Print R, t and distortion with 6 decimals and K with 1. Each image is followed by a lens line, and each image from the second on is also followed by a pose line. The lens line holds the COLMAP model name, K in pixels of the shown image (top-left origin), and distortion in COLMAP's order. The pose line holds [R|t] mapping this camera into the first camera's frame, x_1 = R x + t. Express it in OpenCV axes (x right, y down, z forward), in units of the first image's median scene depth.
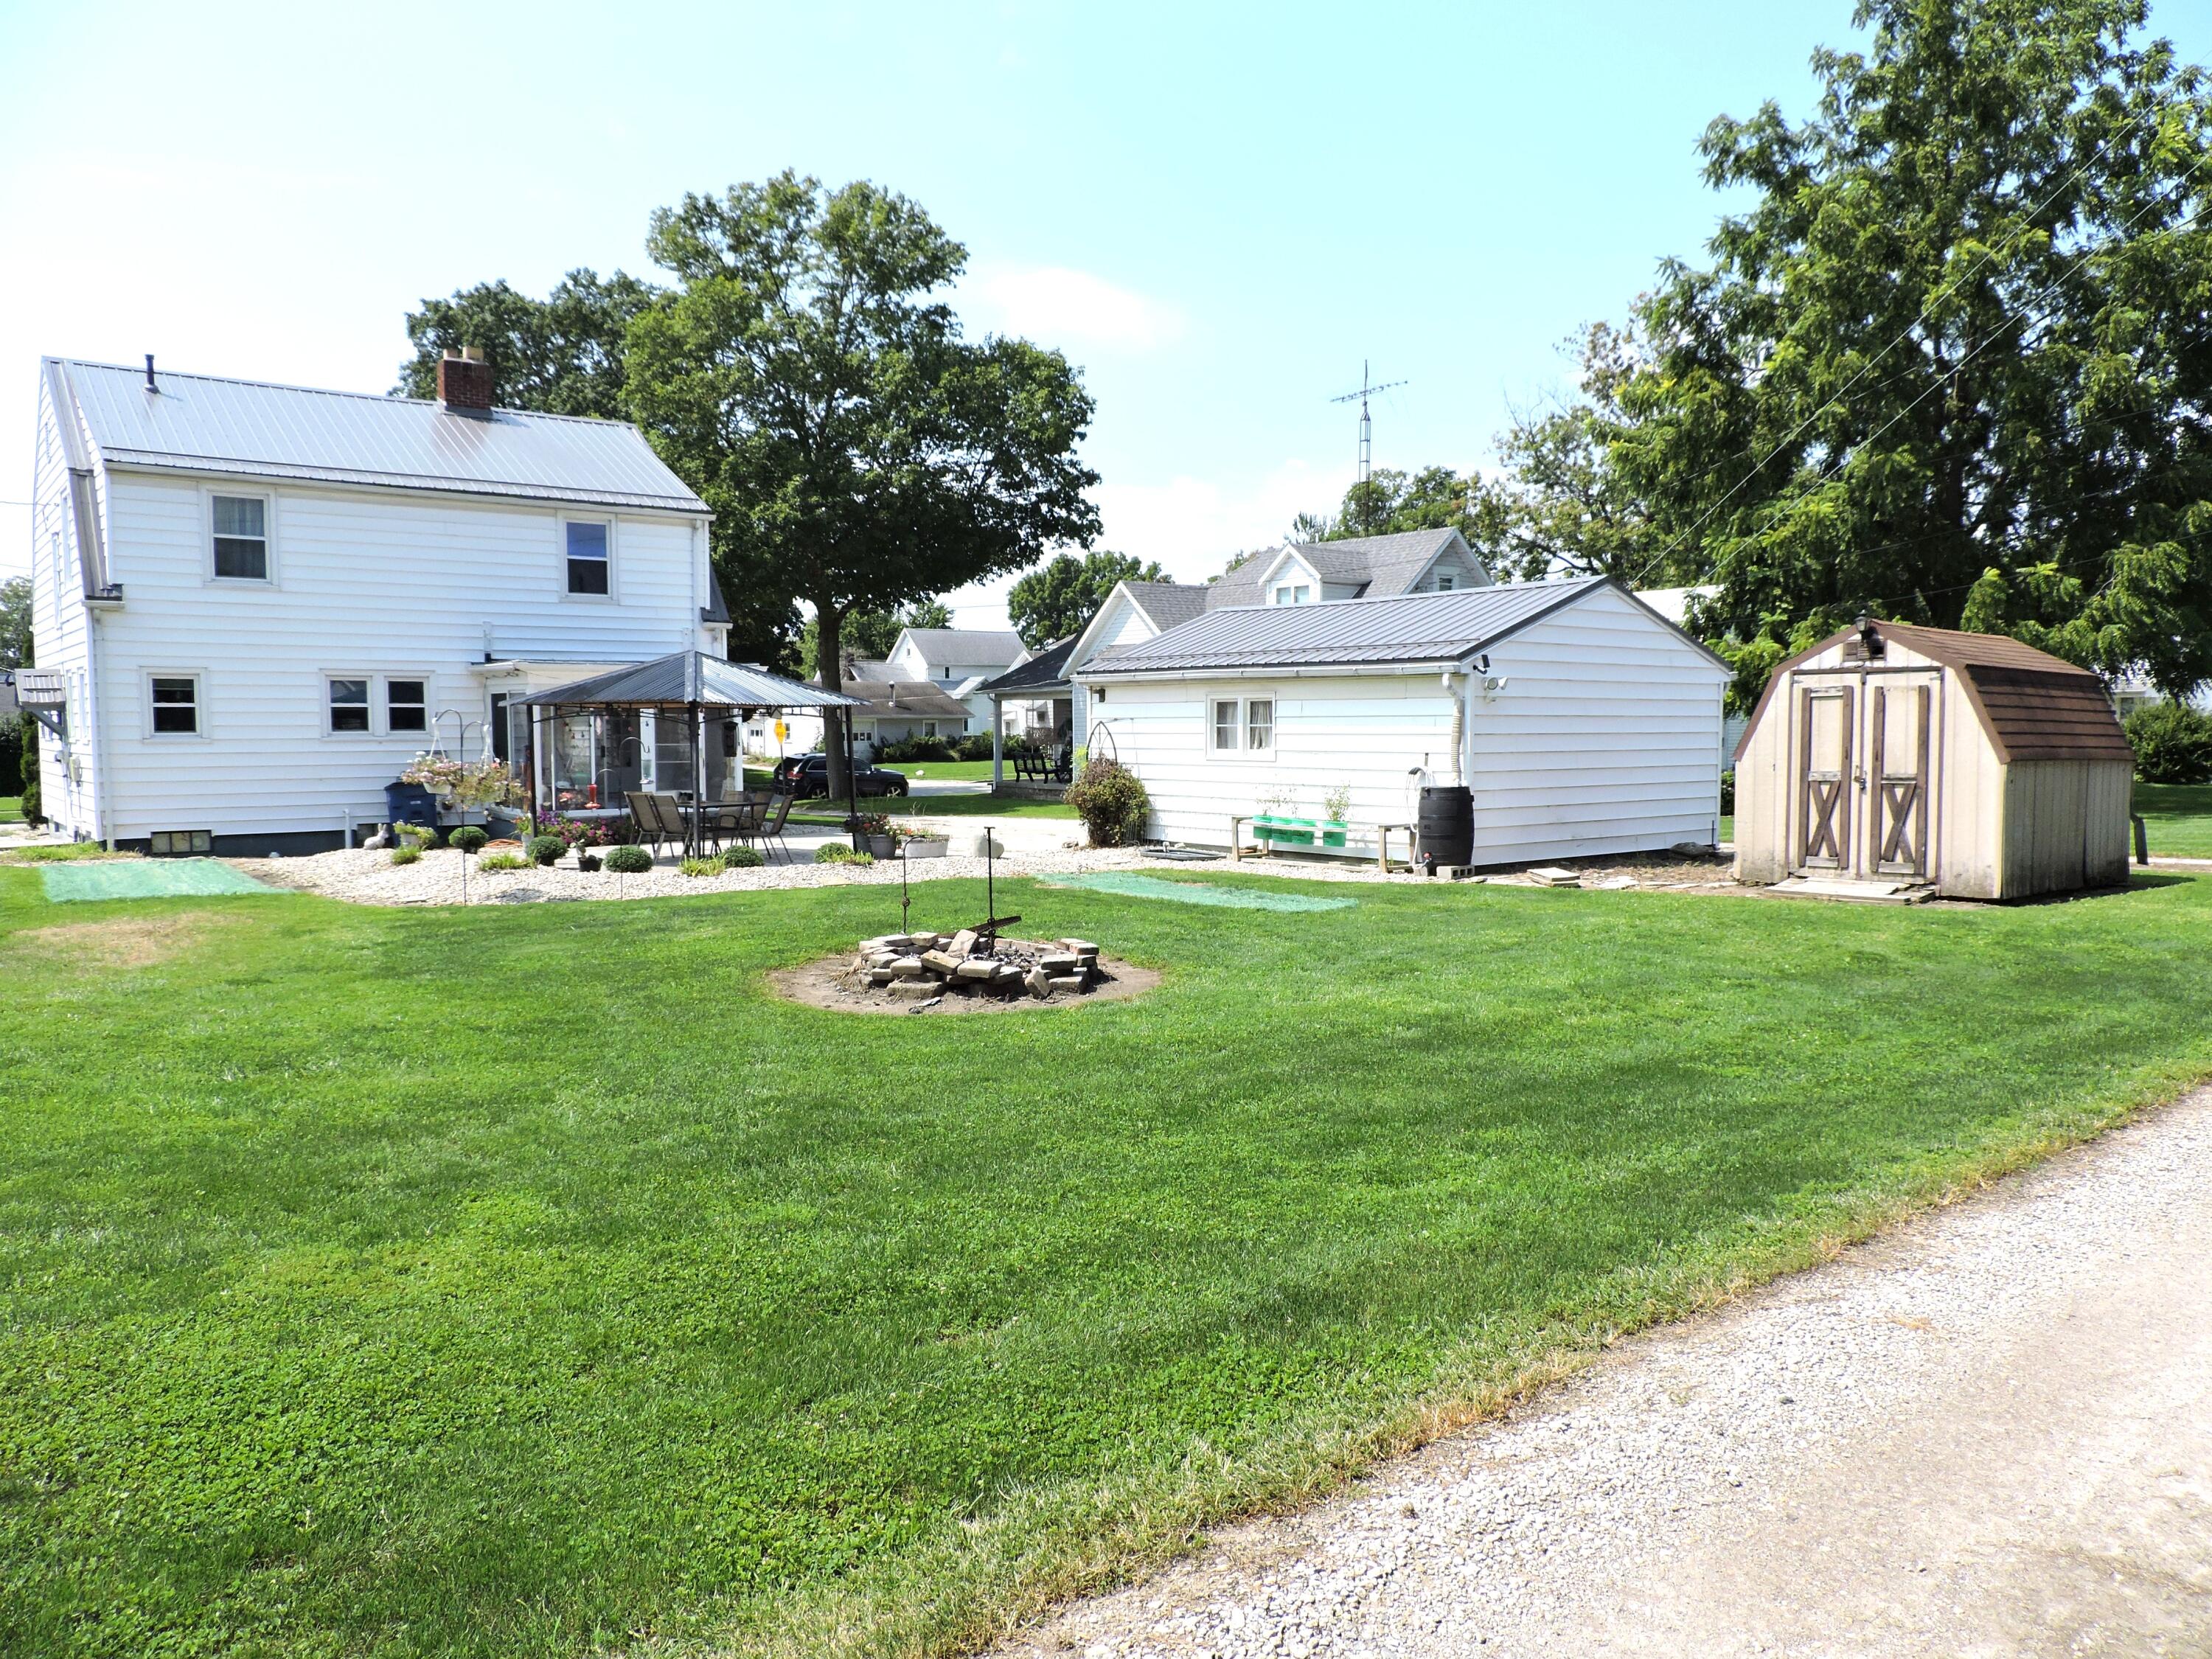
lens RADIAL K [[1559.6, 0, 1106.0], [0, 1559.6, 829.5], [0, 0, 1]] dist [-0.021953, 0.002348]
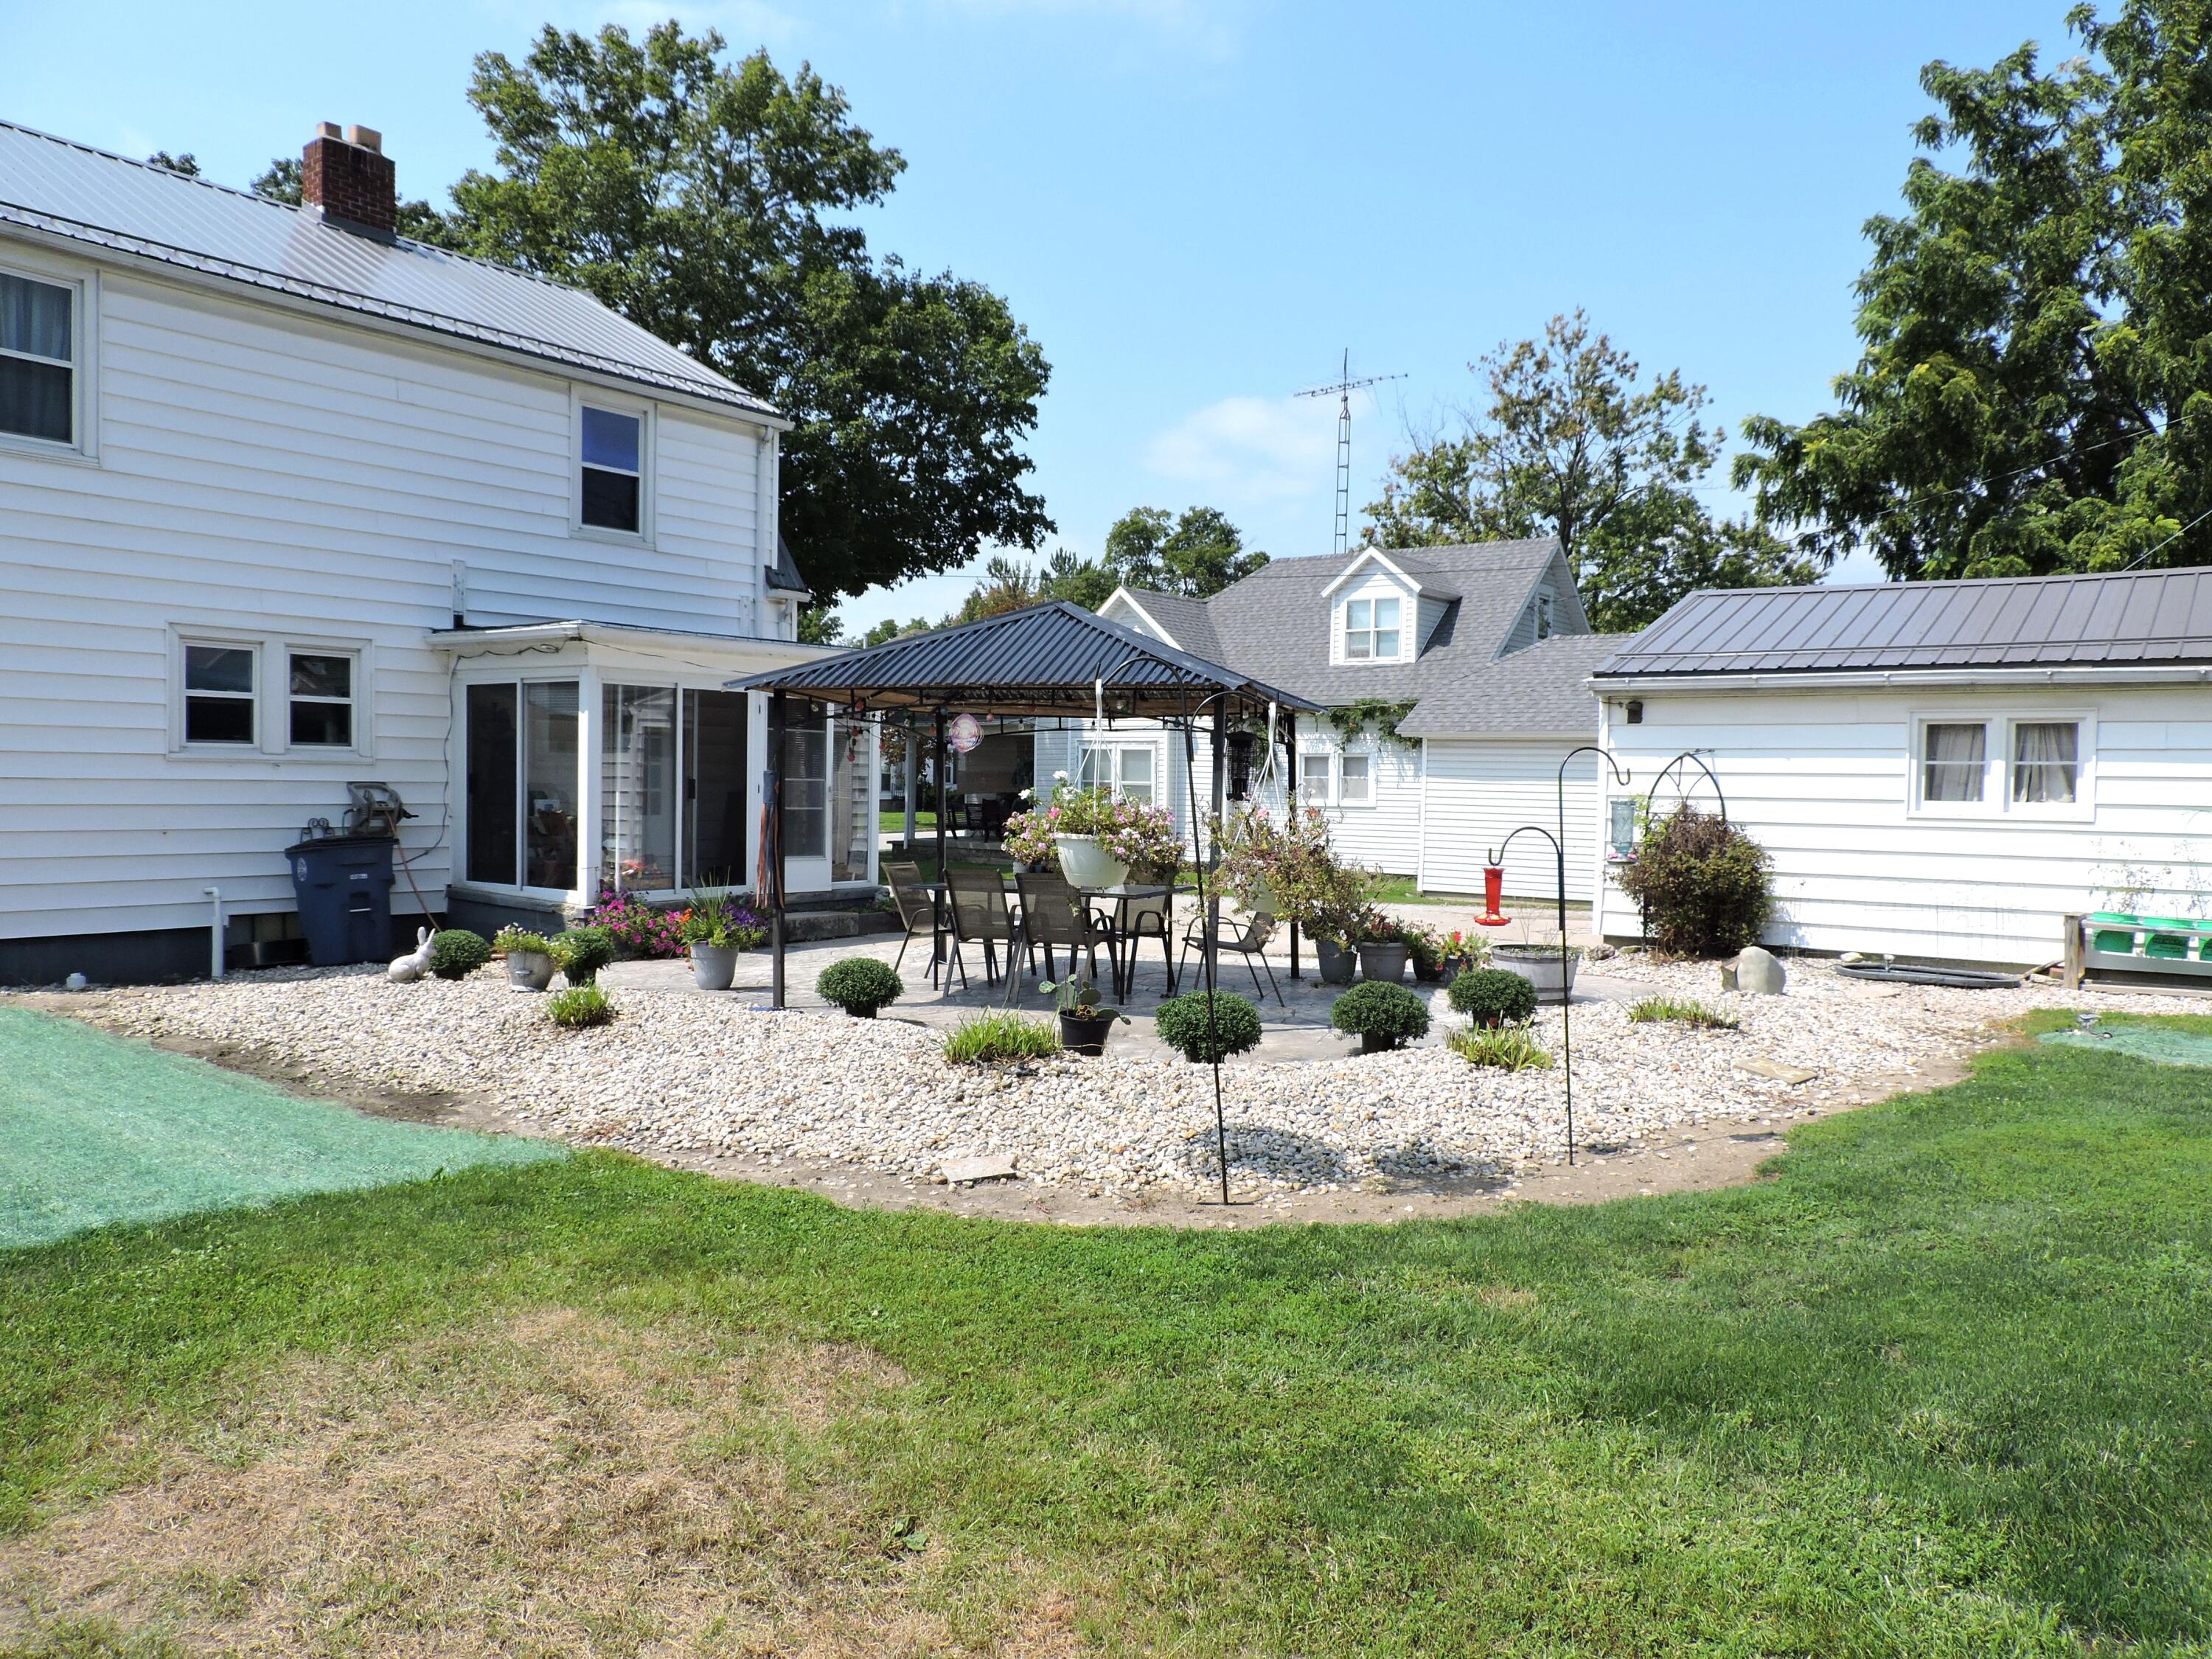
lens RADIAL K [[1559.6, 0, 1106.0], [0, 1559.6, 829.5], [0, 0, 1]] dist [-0.021953, 0.002348]
pose [[0.966730, 0.010344, 0.255588, -0.257819], [-0.001439, 0.999386, -0.035006, -0.011726], [-0.255794, 0.033473, 0.966152, 0.318649]]
